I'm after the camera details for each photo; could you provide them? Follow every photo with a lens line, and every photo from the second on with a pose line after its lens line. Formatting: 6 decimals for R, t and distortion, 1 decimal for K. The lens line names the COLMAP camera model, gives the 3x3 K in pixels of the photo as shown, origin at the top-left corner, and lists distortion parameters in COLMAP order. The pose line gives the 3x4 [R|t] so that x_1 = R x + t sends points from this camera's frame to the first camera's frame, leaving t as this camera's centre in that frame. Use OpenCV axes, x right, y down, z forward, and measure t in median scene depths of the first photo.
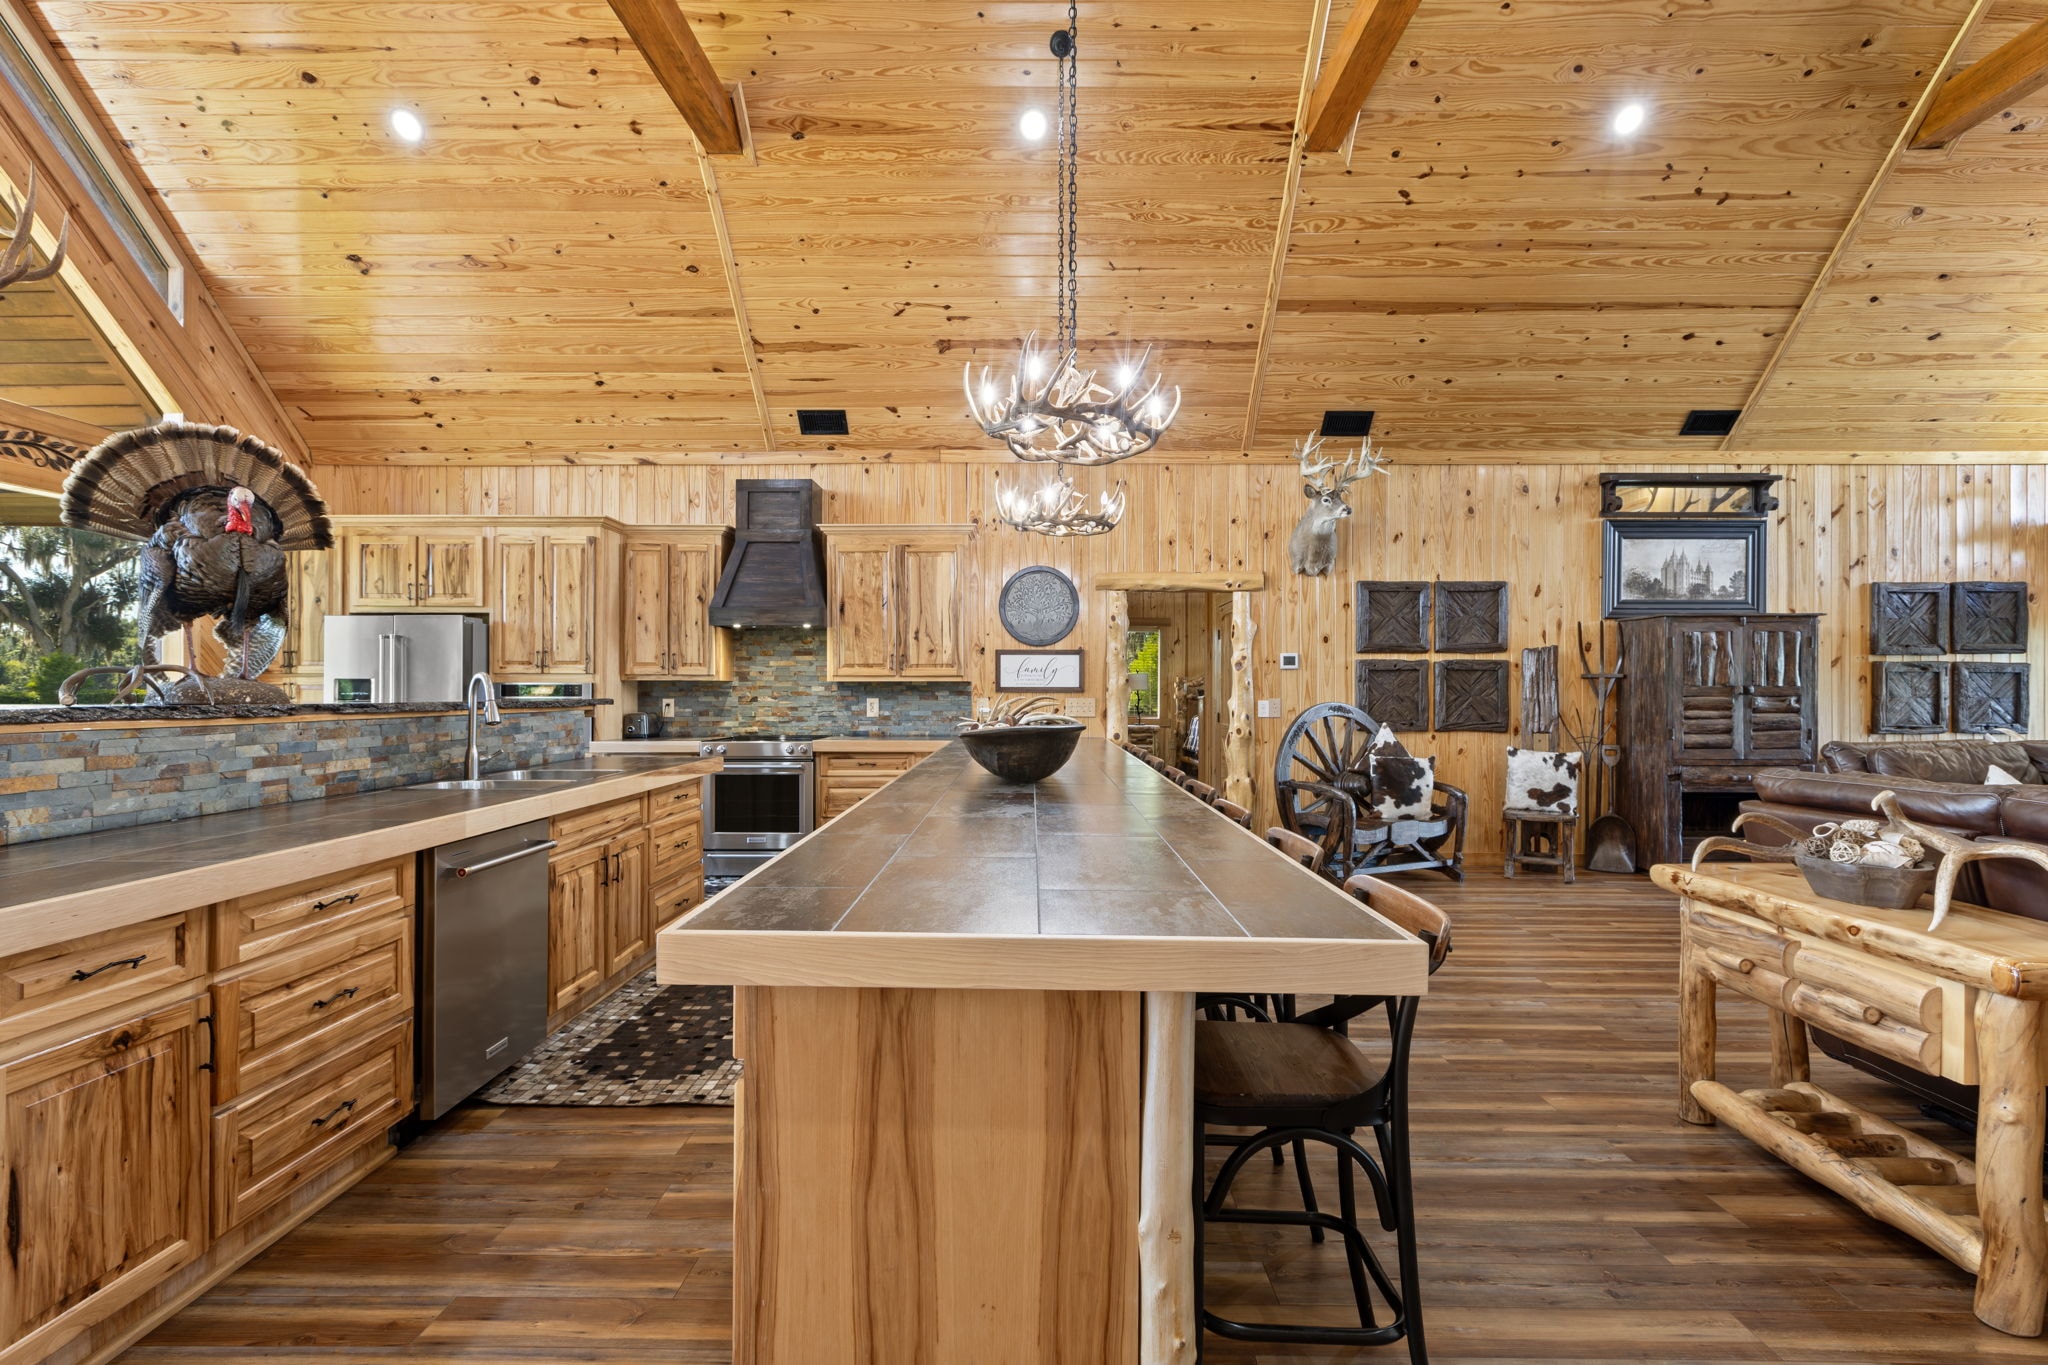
lens RADIAL K [[929.0, 0, 1011.9], [0, 929.0, 687.2], [0, 0, 1]] dist [0.003498, -0.001385]
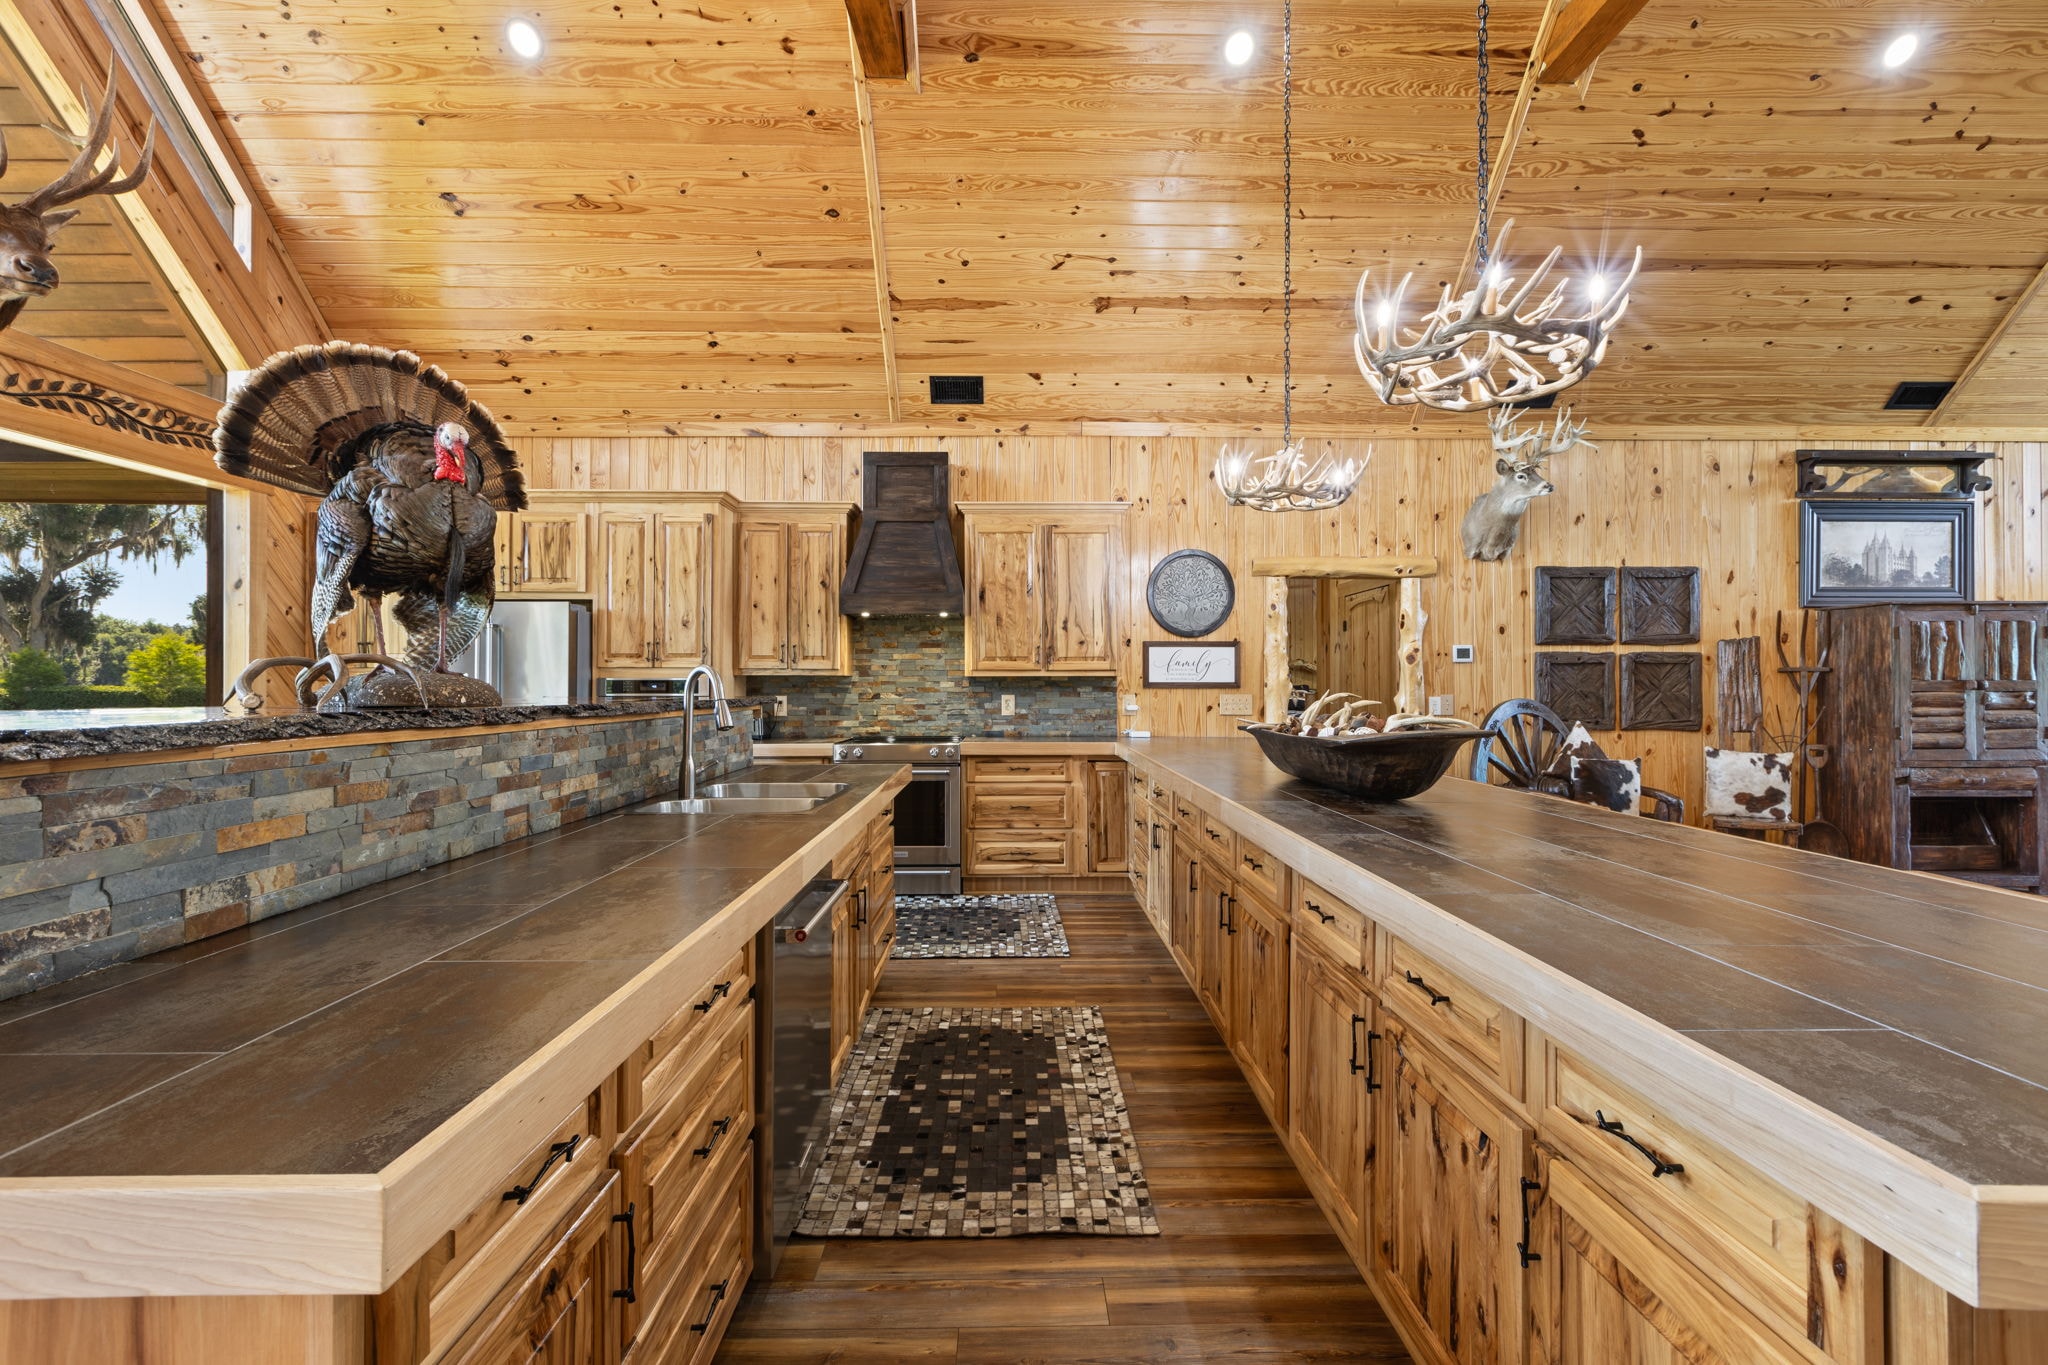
lens RADIAL K [[927.6, 0, 1019.2], [0, 927.6, 675.0], [0, 0, 1]] dist [0.003296, -0.000893]
pose [[0.999759, -0.000895, 0.021925, -0.179779], [0.001073, 0.999967, -0.008097, -0.000247], [-0.021917, 0.008119, 0.999727, 0.108087]]
